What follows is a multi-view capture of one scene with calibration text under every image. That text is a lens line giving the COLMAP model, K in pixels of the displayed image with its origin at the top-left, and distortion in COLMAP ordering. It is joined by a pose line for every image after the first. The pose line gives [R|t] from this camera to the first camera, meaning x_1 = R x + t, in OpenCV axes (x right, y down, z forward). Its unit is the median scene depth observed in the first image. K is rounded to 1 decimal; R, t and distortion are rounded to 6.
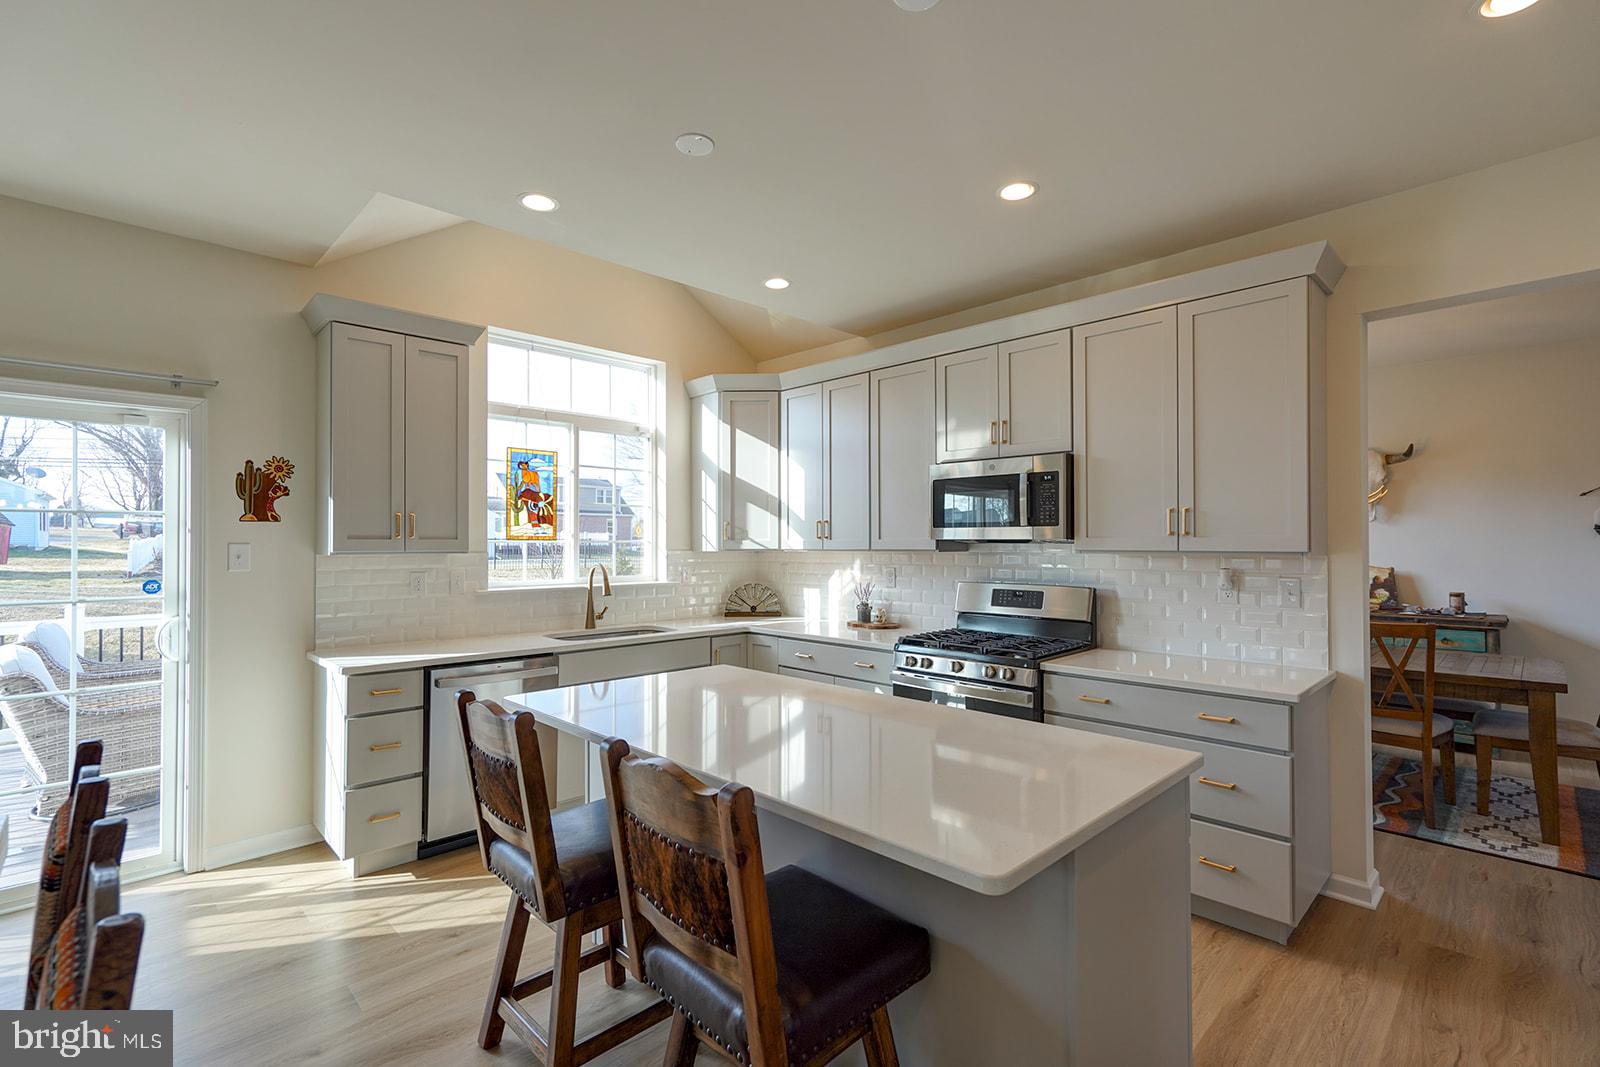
lens RADIAL K [[747.8, 0, 802.5], [0, 747.8, 537.4], [0, 0, 1]] dist [-0.007324, 0.010691]
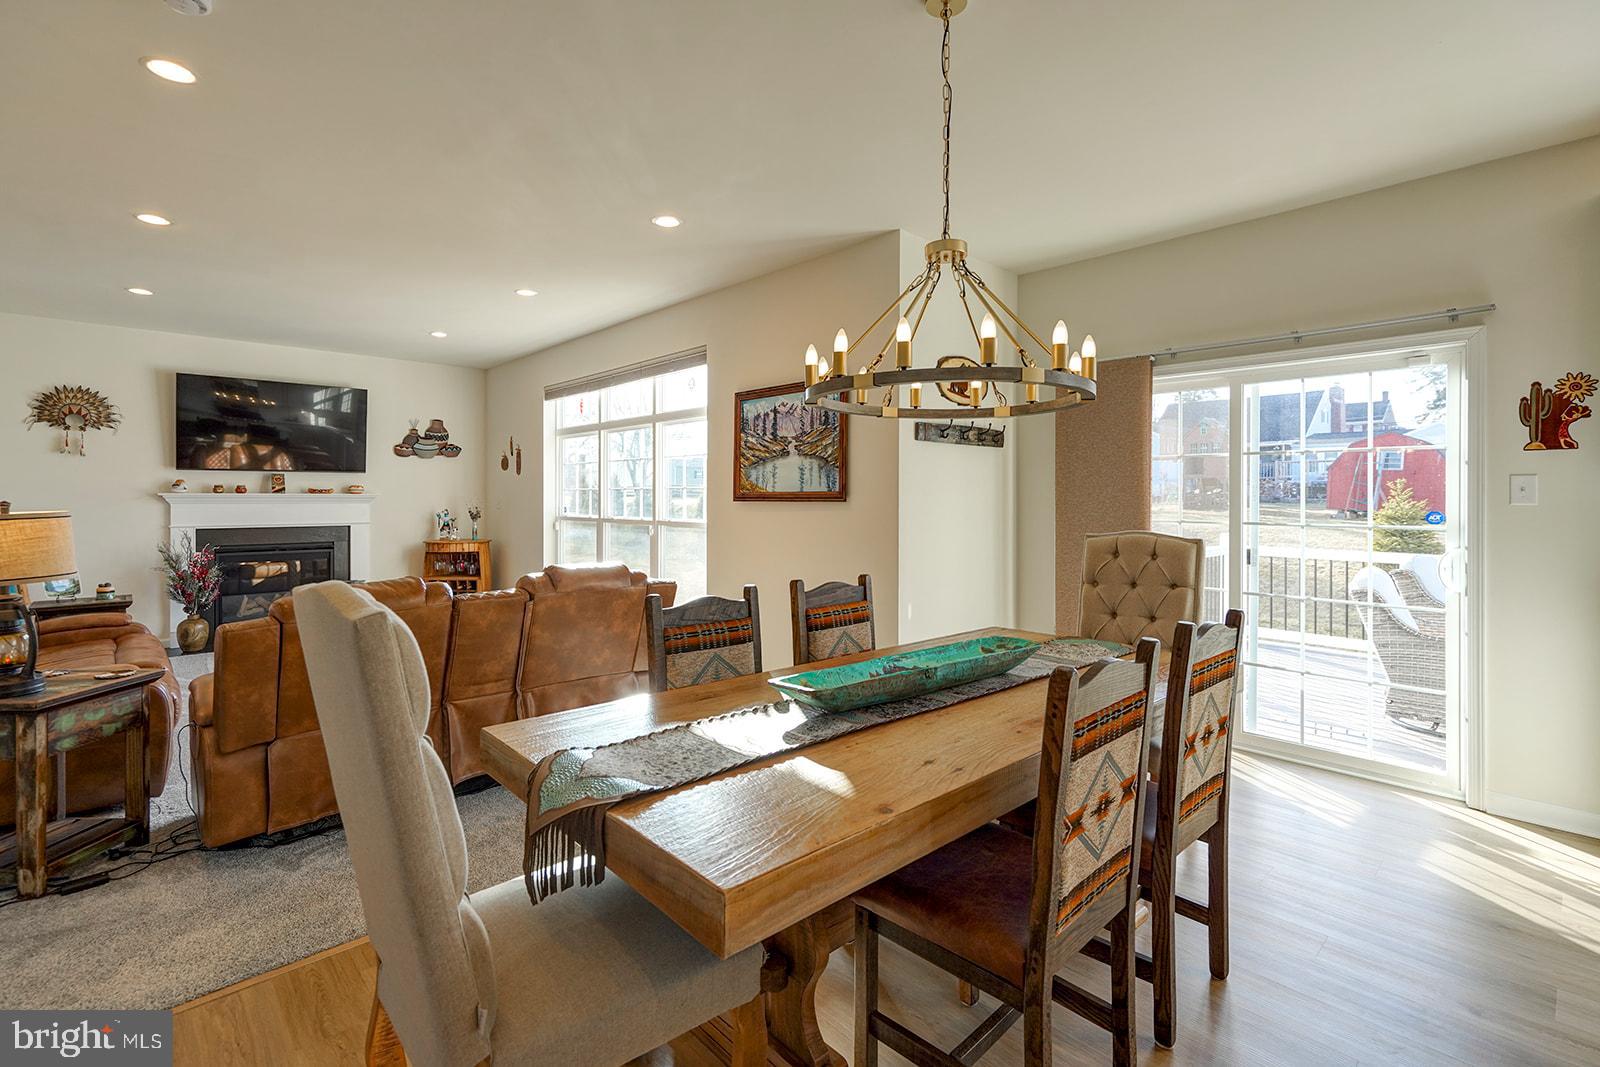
lens RADIAL K [[747.8, 0, 784.5], [0, 747.8, 498.7], [0, 0, 1]] dist [-0.007324, 0.010691]
pose [[-0.053489, 0.004171, -0.998560, 0.160381], [0.008760, 0.999955, 0.003707, 0.019577], [0.998530, -0.008549, -0.053523, 0.106099]]
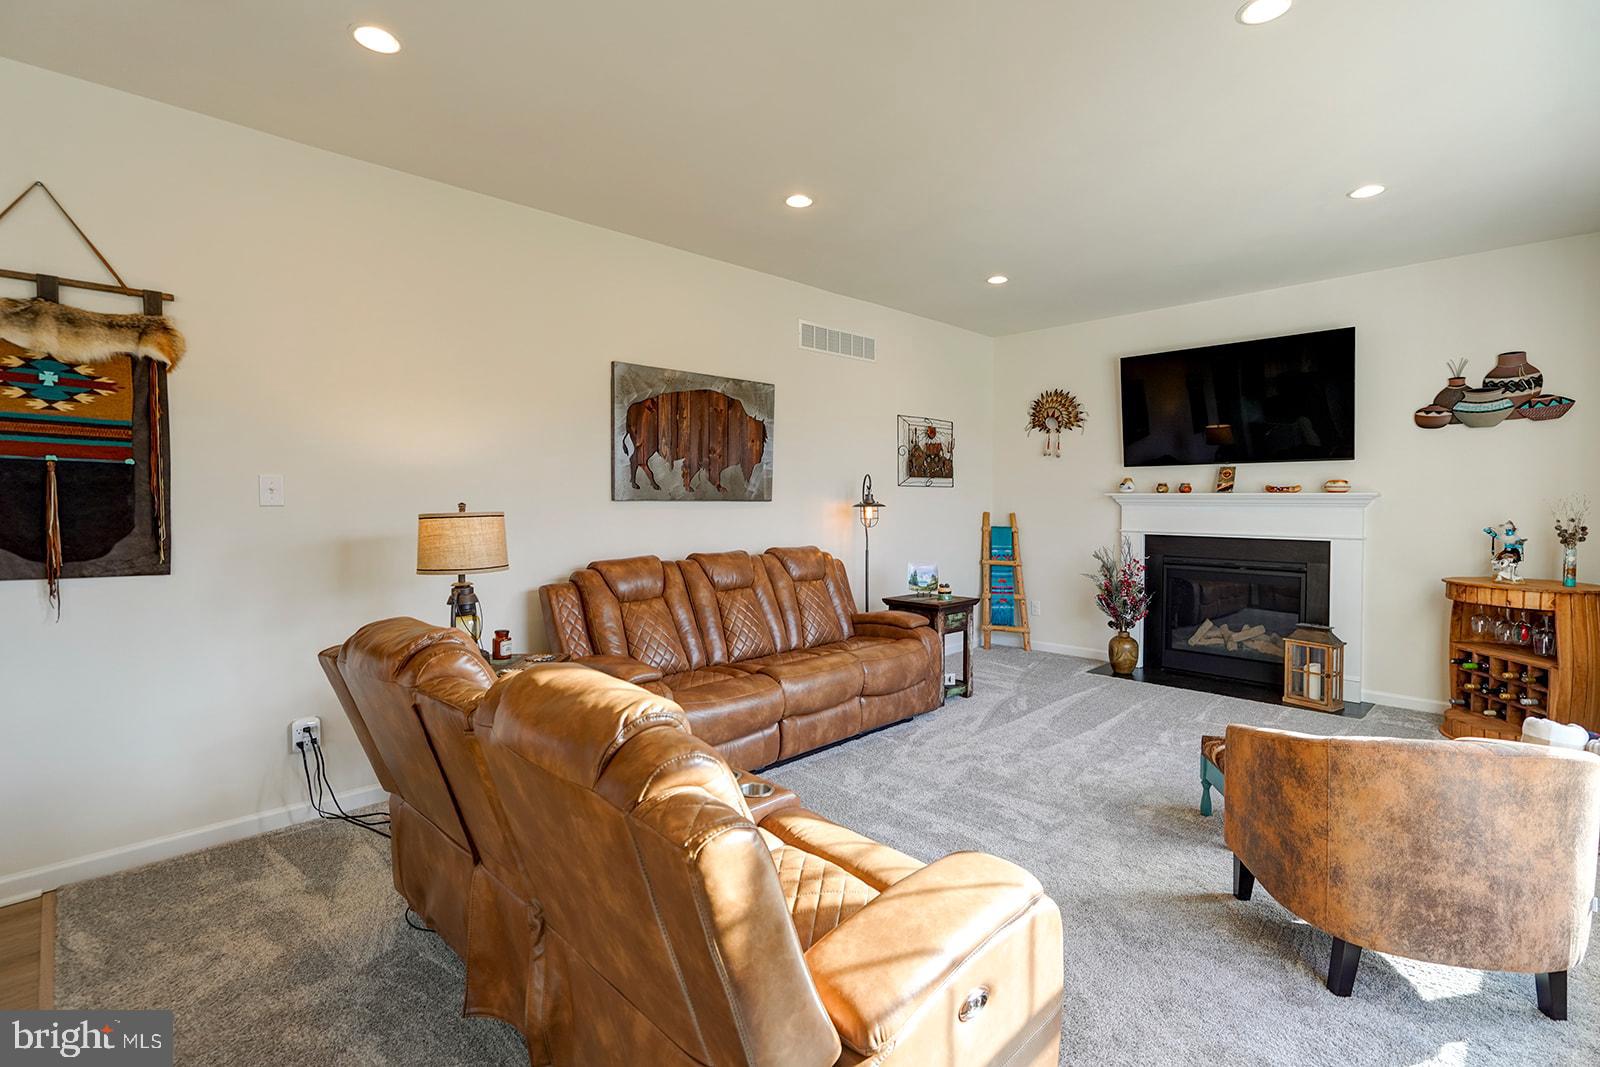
lens RADIAL K [[747.8, 0, 807.0], [0, 747.8, 508.8], [0, 0, 1]] dist [-0.007324, 0.010691]
pose [[-0.999913, 0.002528, 0.012957, -0.702088], [0.002627, 0.999967, 0.007623, 0.019698], [-0.012937, 0.007656, -0.999887, 0.152680]]
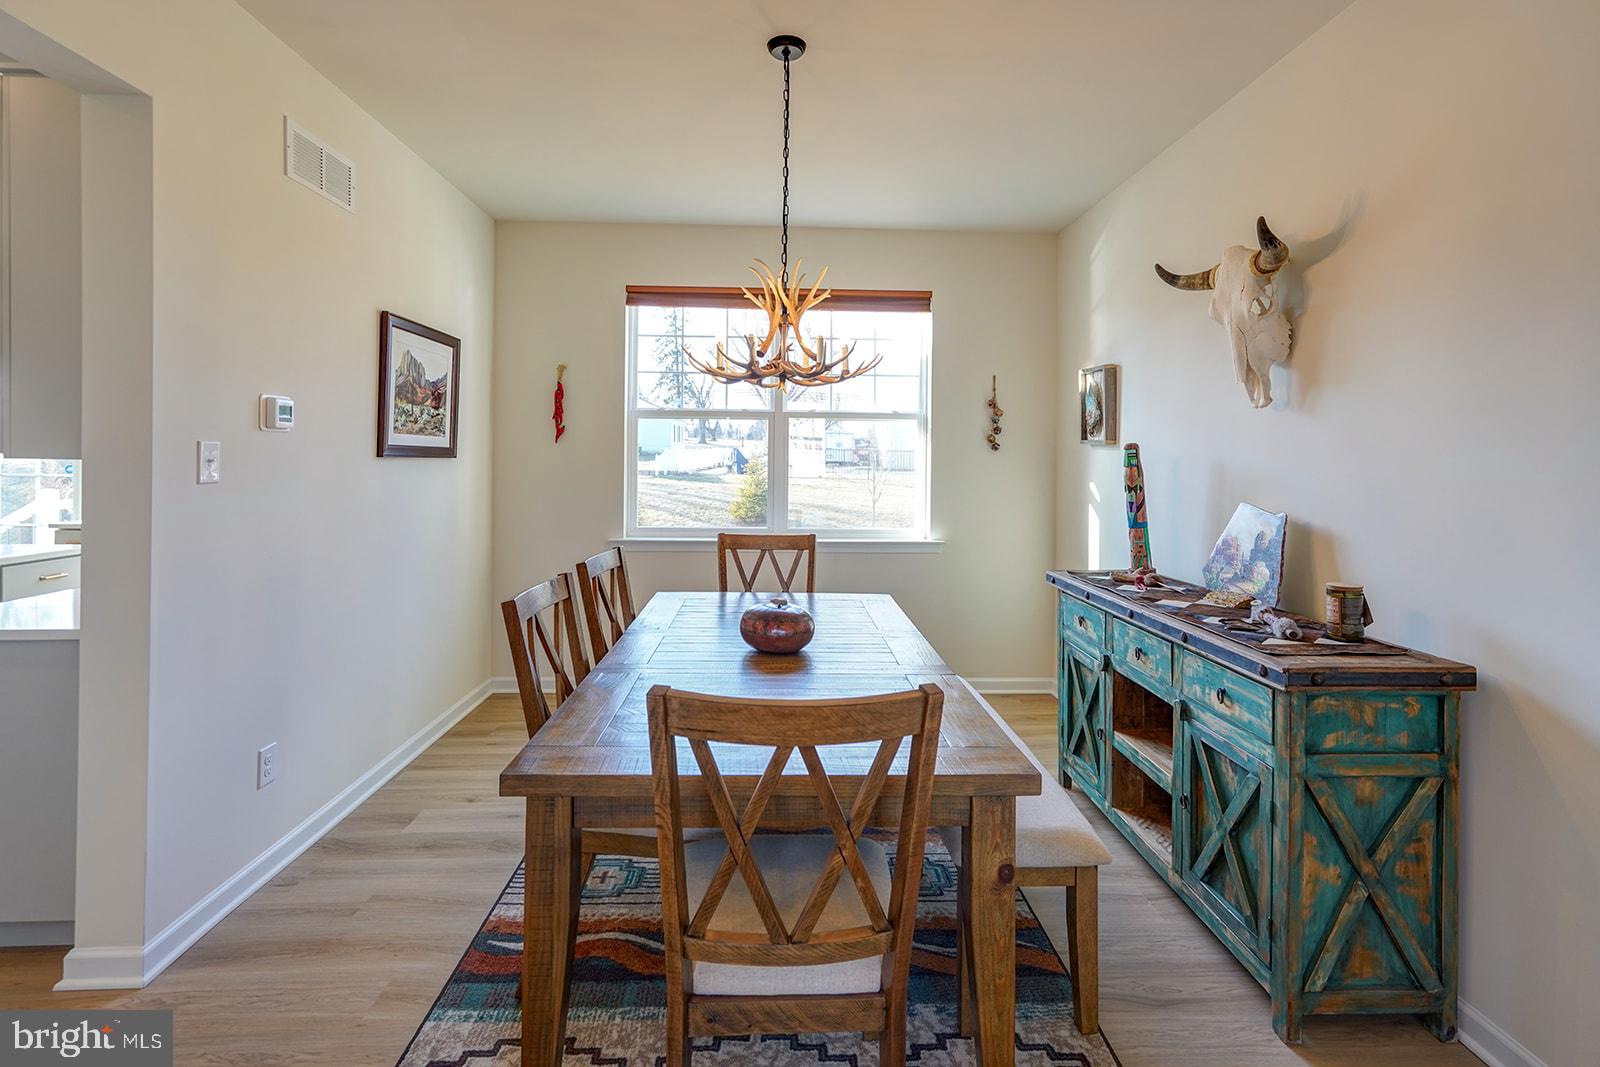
lens RADIAL K [[747.8, 0, 802.4], [0, 747.8, 457.7], [0, 0, 1]] dist [-0.007324, 0.010691]
pose [[0.739045, 0.010237, -0.673578, 1.136489], [-0.005377, 0.999942, 0.009298, 0.007181], [0.673635, -0.003250, 0.739057, 0.647212]]
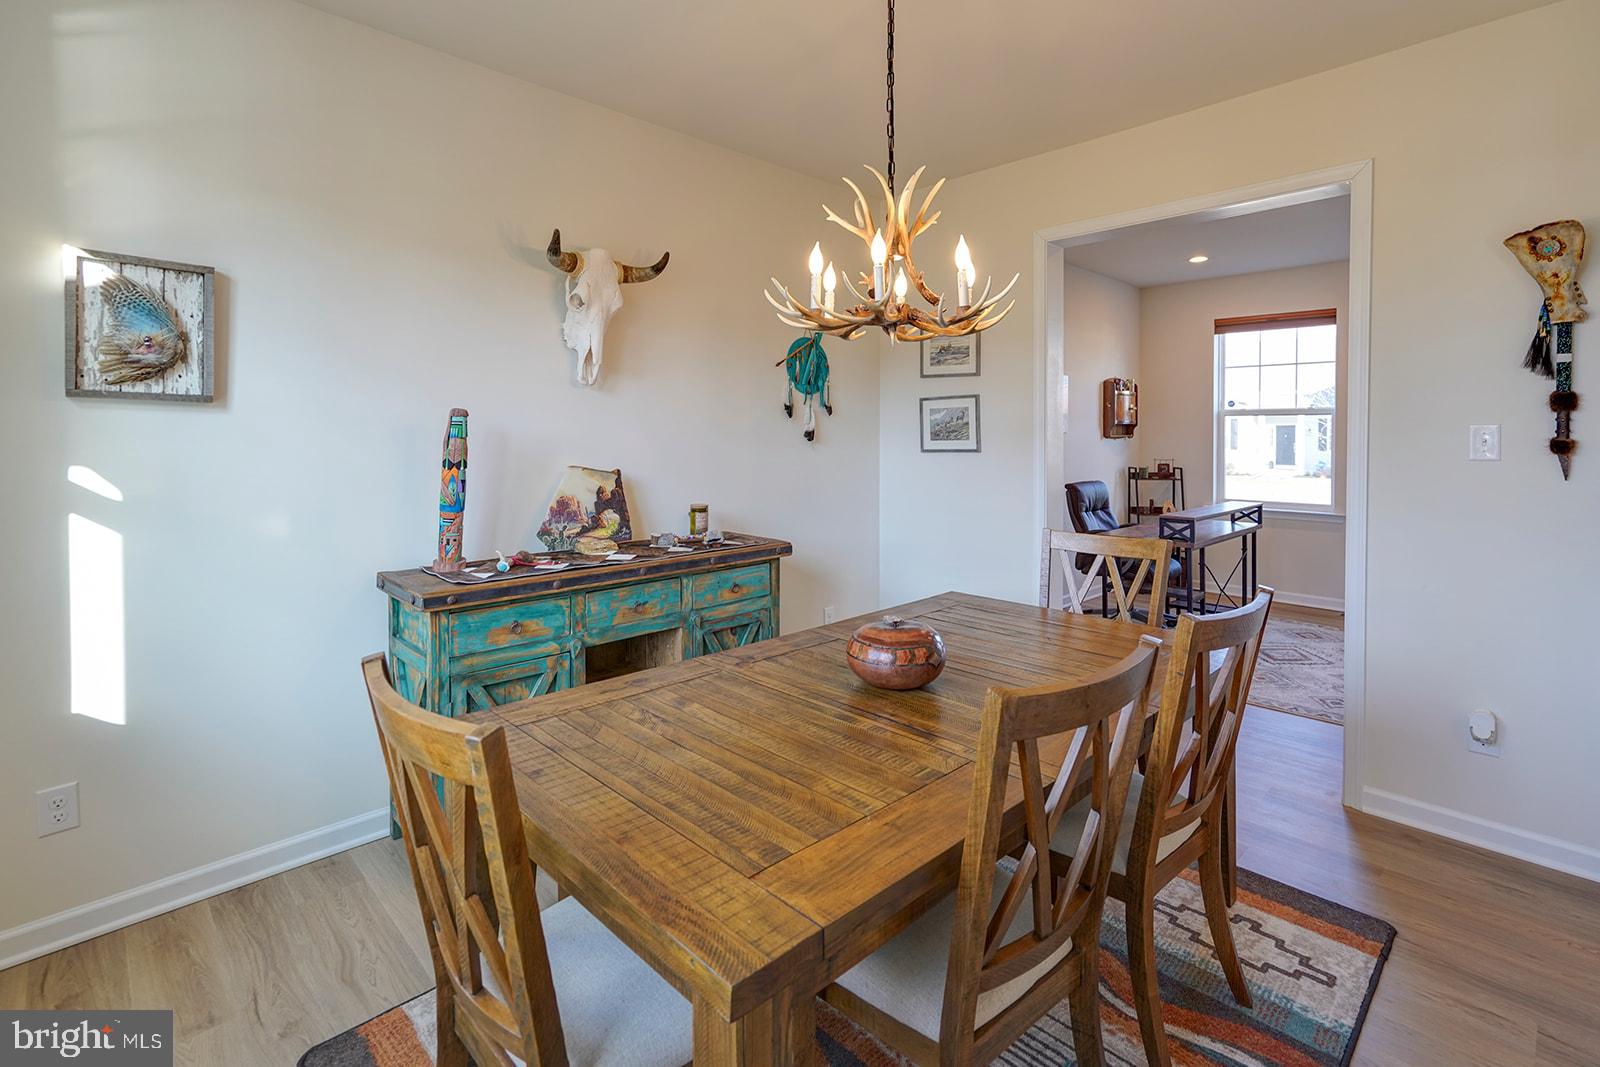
lens RADIAL K [[747.8, 0, 799.8], [0, 747.8, 451.0], [0, 0, 1]] dist [-0.007324, 0.010691]
pose [[0.020405, -0.028336, 0.999390, 0.298671], [-0.014402, 0.999486, 0.028632, 0.010265], [-0.999688, -0.014978, 0.019986, 1.109228]]
